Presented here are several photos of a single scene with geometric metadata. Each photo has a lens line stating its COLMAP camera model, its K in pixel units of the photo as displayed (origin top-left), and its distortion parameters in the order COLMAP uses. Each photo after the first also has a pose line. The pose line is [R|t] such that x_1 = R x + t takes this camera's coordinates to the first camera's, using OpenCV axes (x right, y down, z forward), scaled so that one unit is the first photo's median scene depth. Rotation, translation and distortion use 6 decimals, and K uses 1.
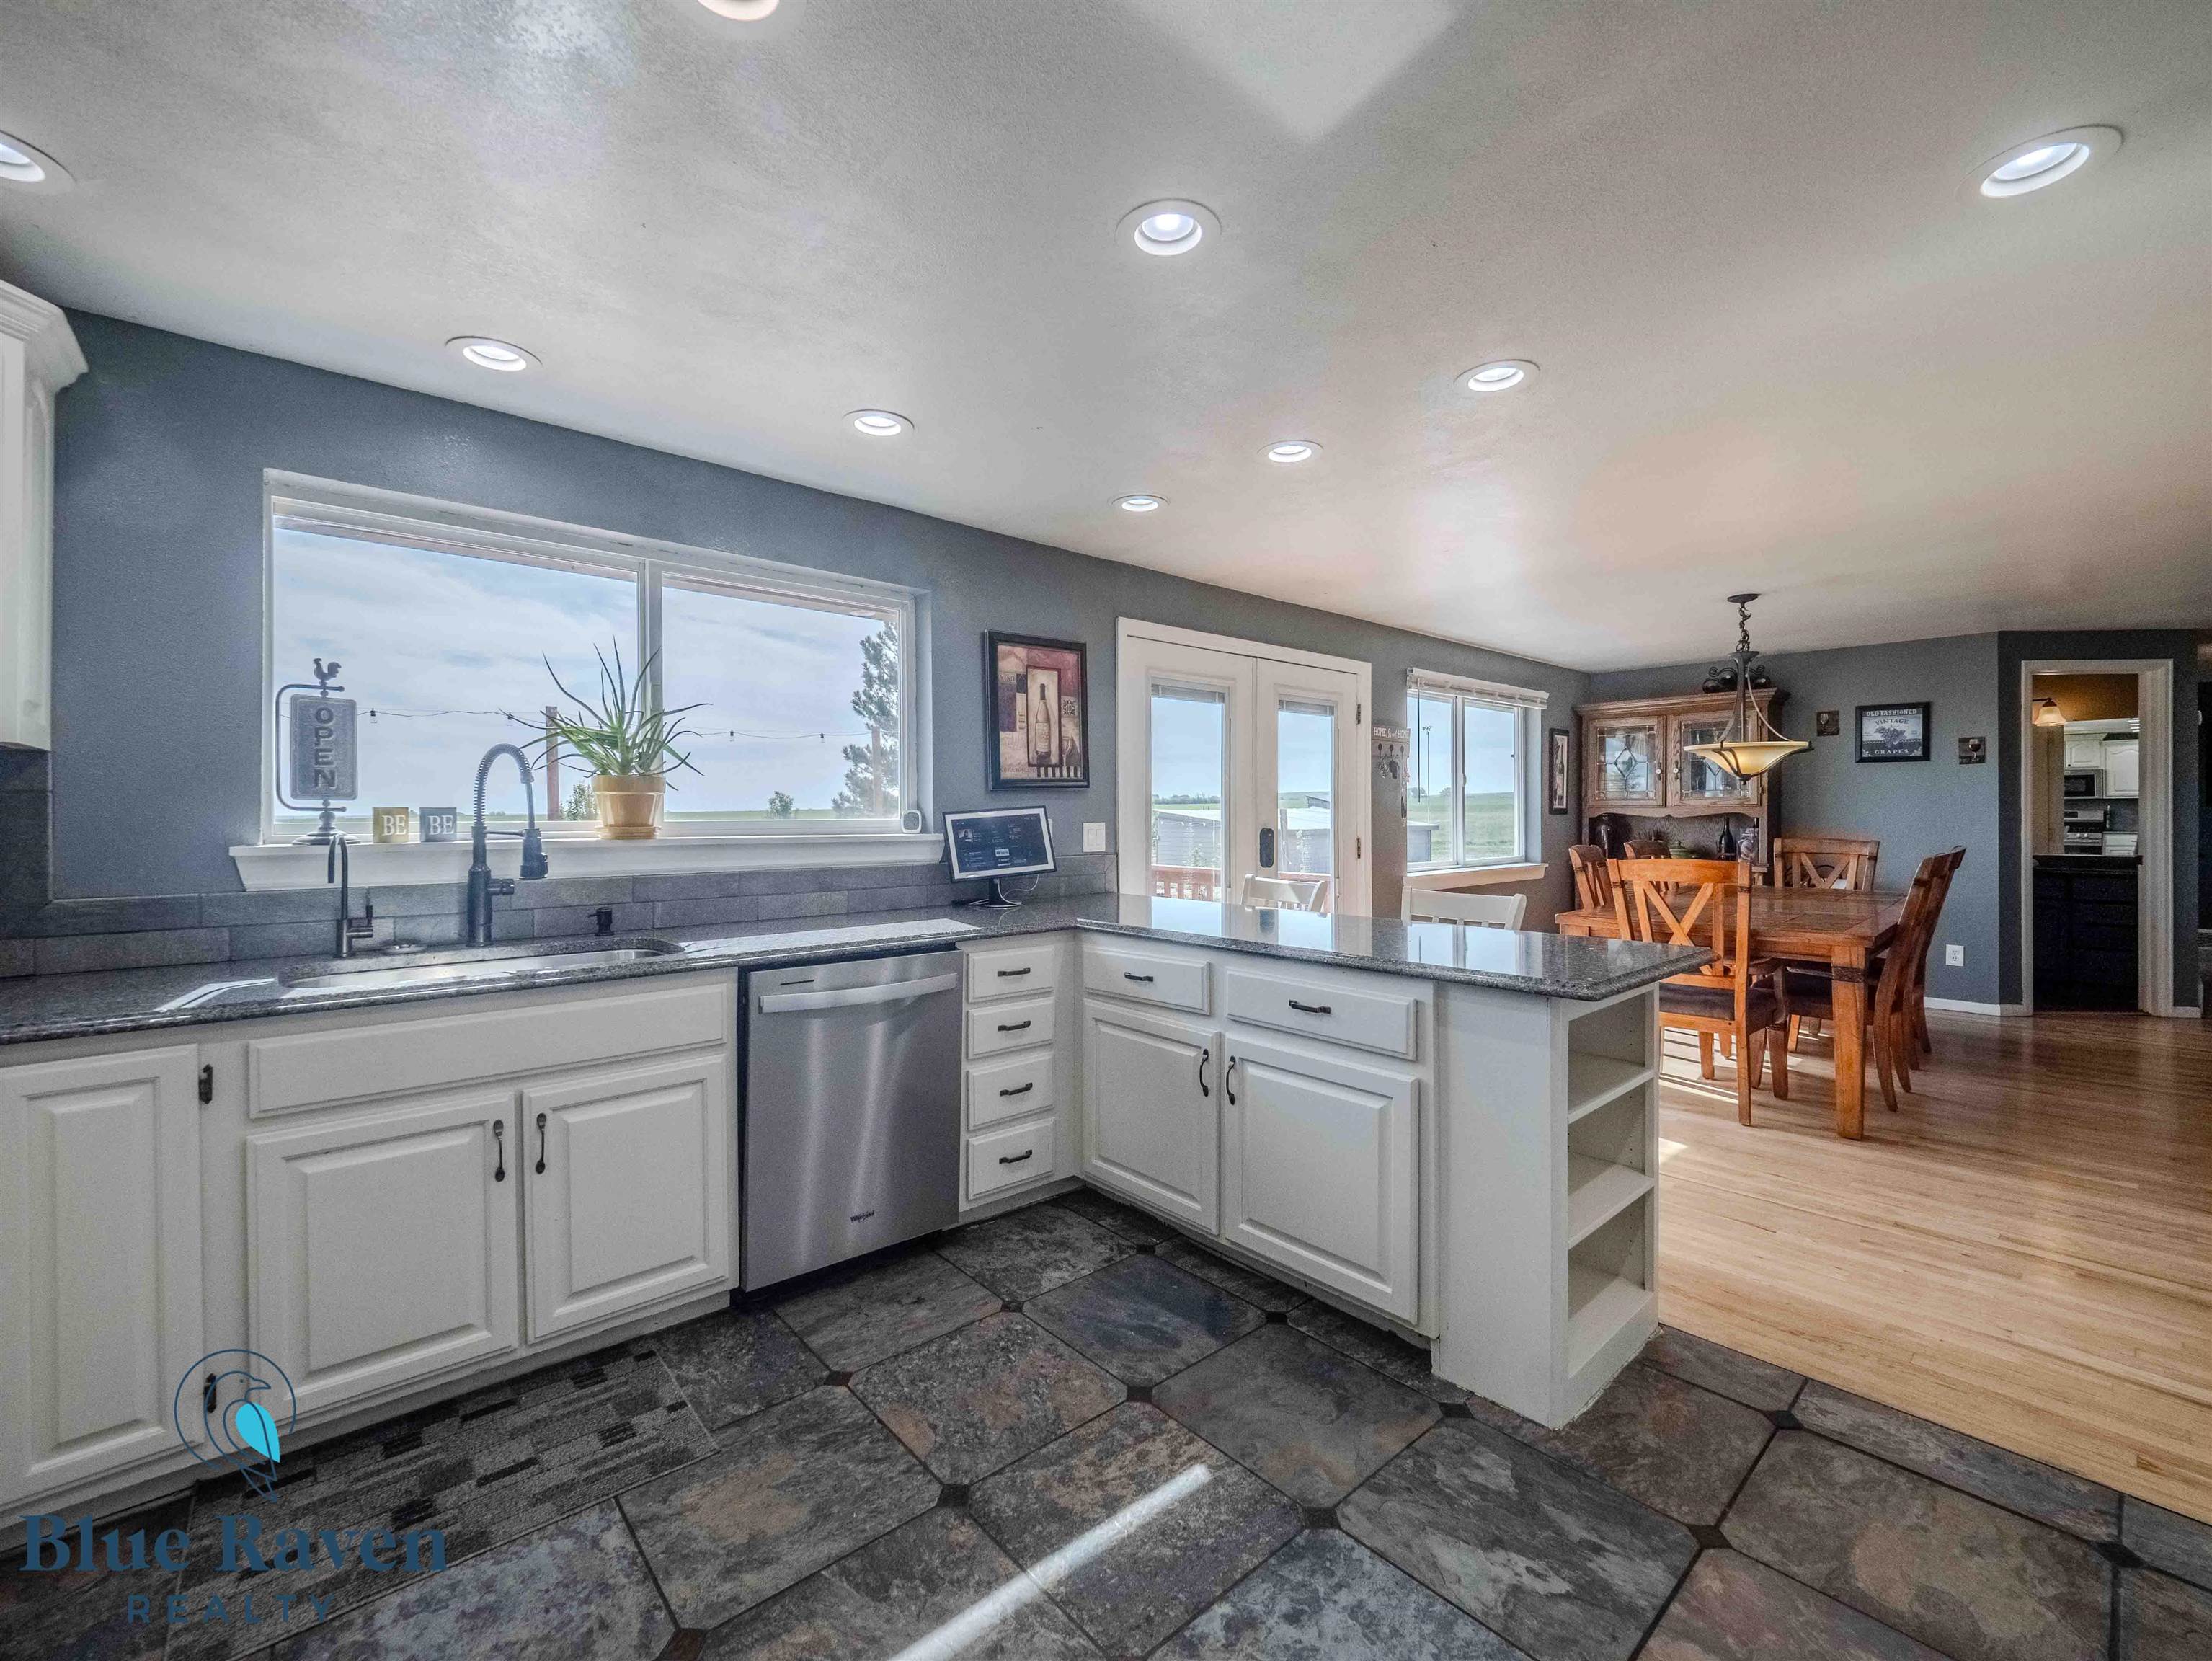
lens RADIAL K [[948.0, 0, 1114.1], [0, 948.0, 816.1], [0, 0, 1]] dist [-0.002952, -0.000727]
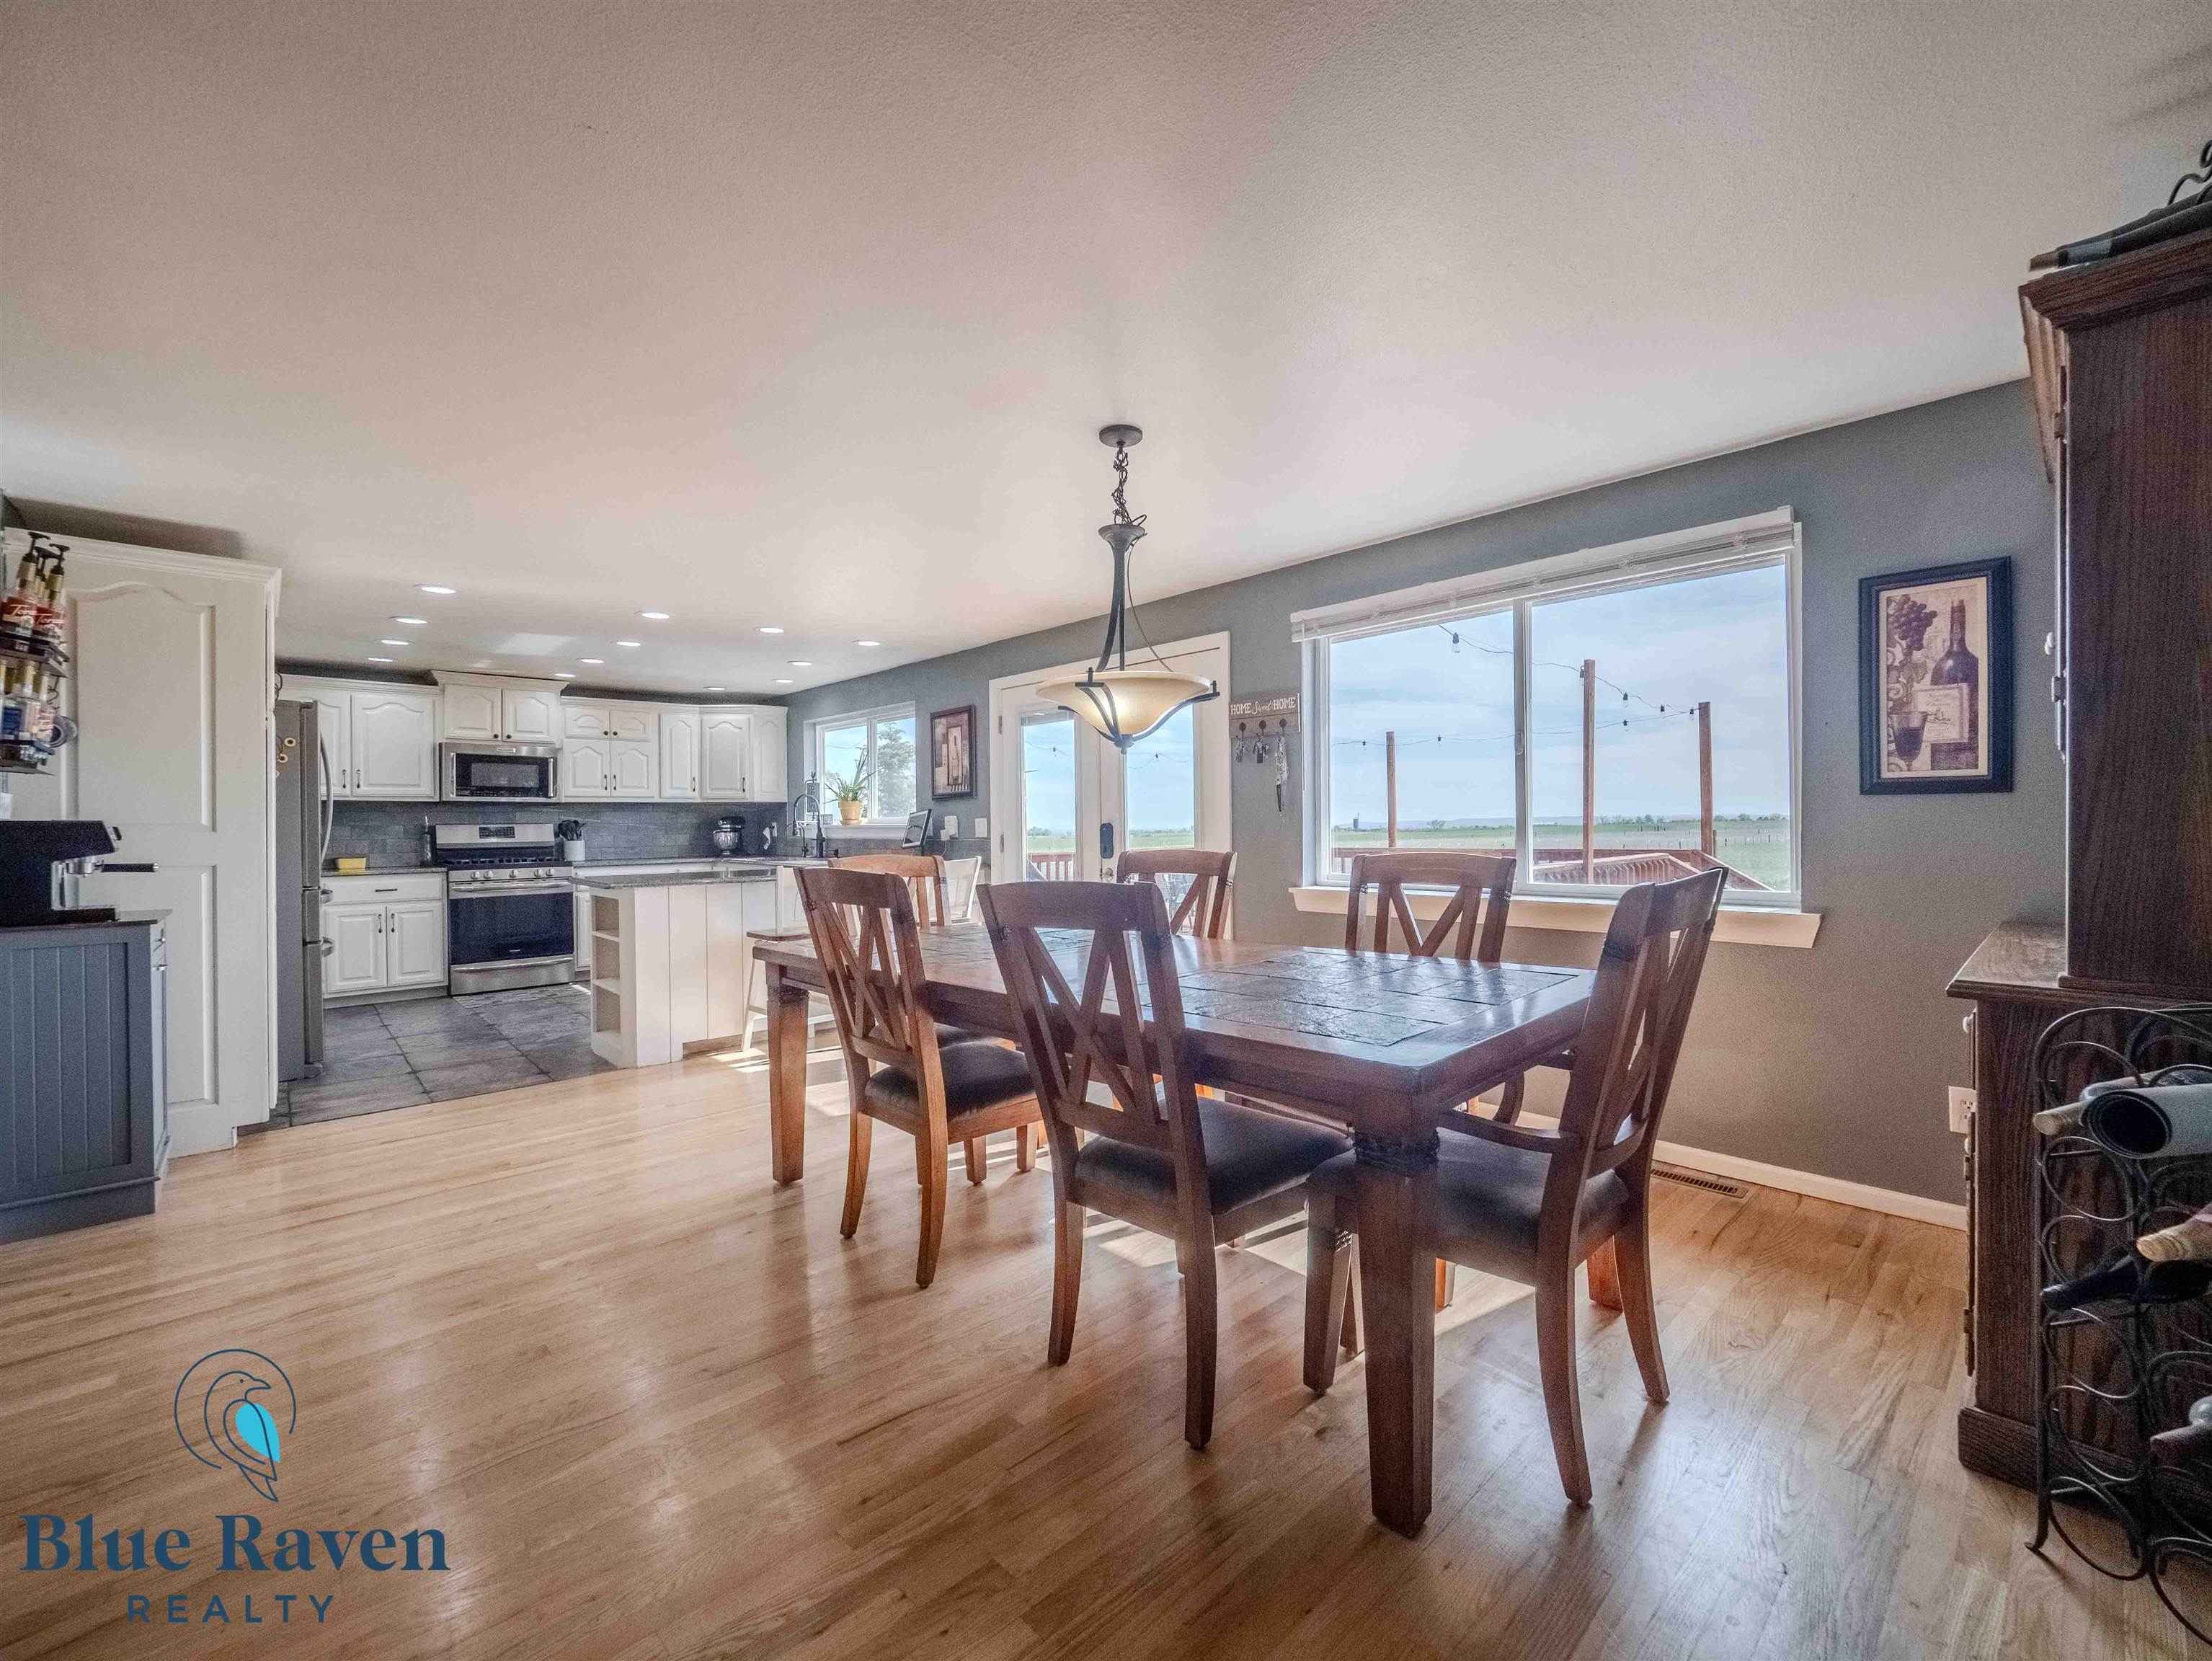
lens RADIAL K [[943.5, 0, 1094.7], [0, 943.5, 825.5], [0, 0, 1]] dist [-0.016276, -0.000152]
pose [[-0.003514, 0.005963, -0.999976, 1.737586], [0.008534, 0.999946, 0.005933, 0.012222], [0.999957, -0.008513, -0.003564, 1.363871]]
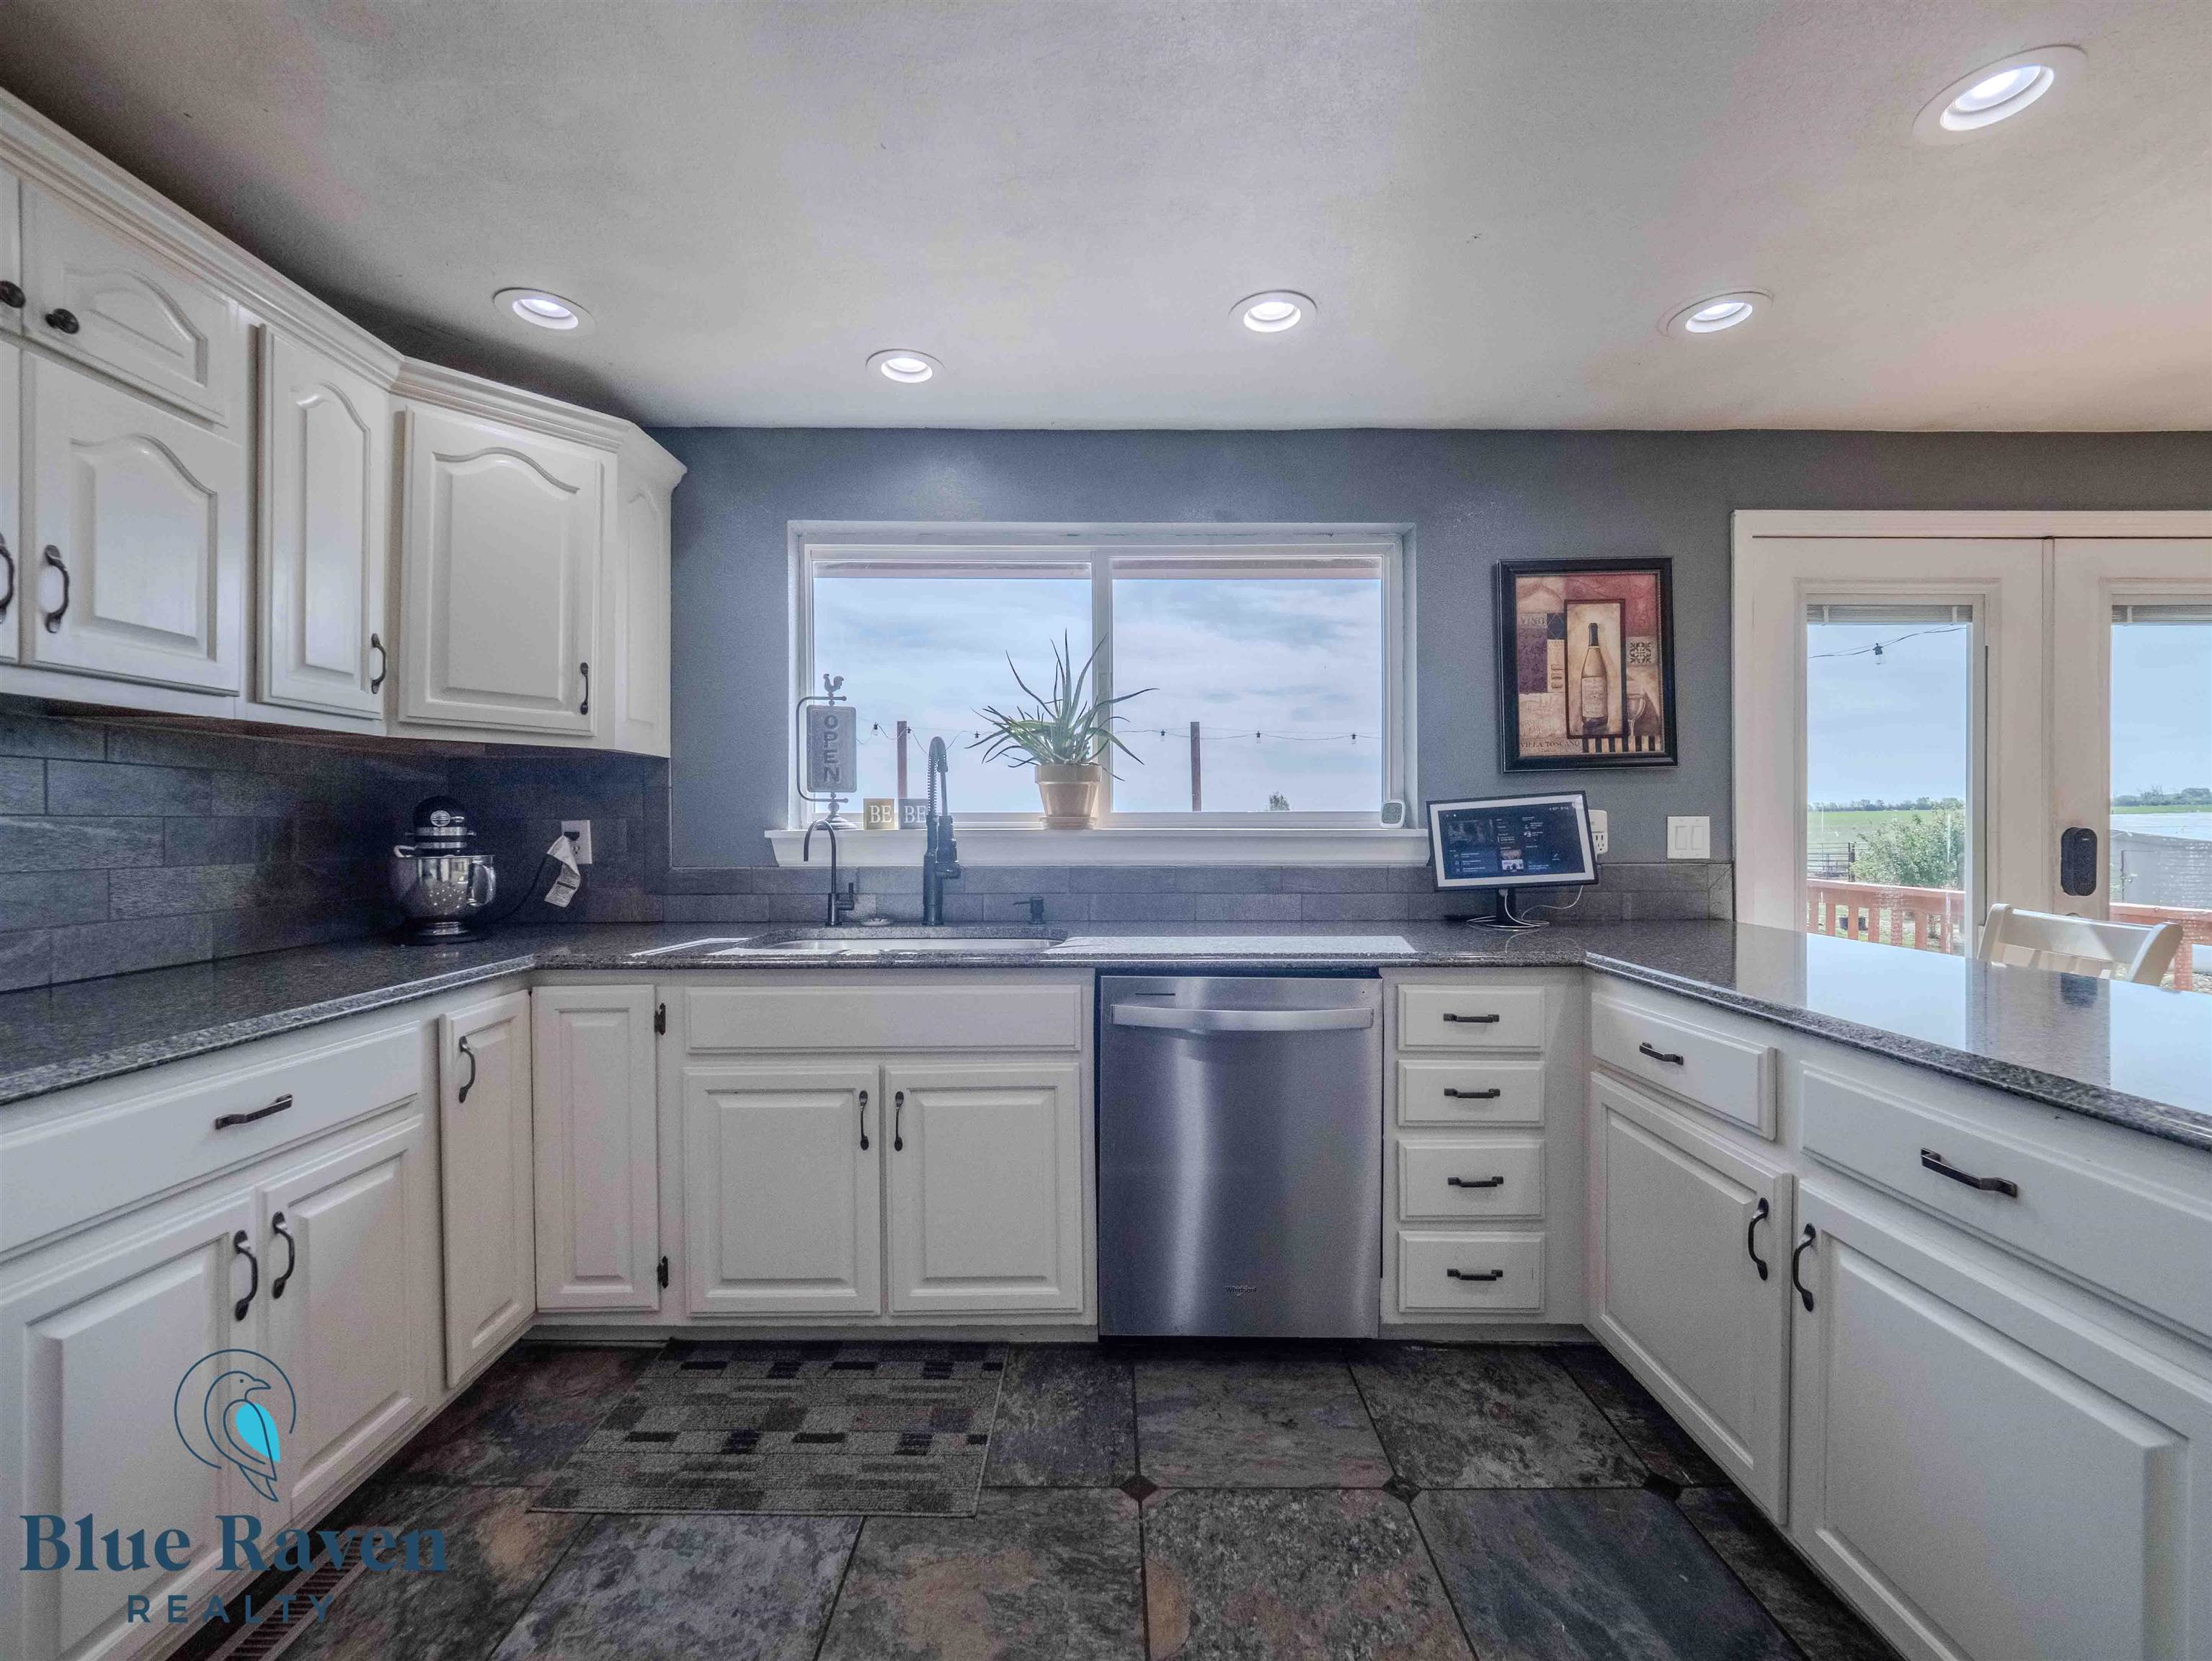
lens RADIAL K [[939.3, 0, 1106.0], [0, 939.3, 830.5], [0, 0, 1]] dist [-0.005362, -0.000006]
pose [[0.743212, 0.006441, -0.669025, 0.138804], [-0.000705, 0.999961, 0.008844, 0.013215], [0.669056, -0.006101, 0.743187, 0.238824]]
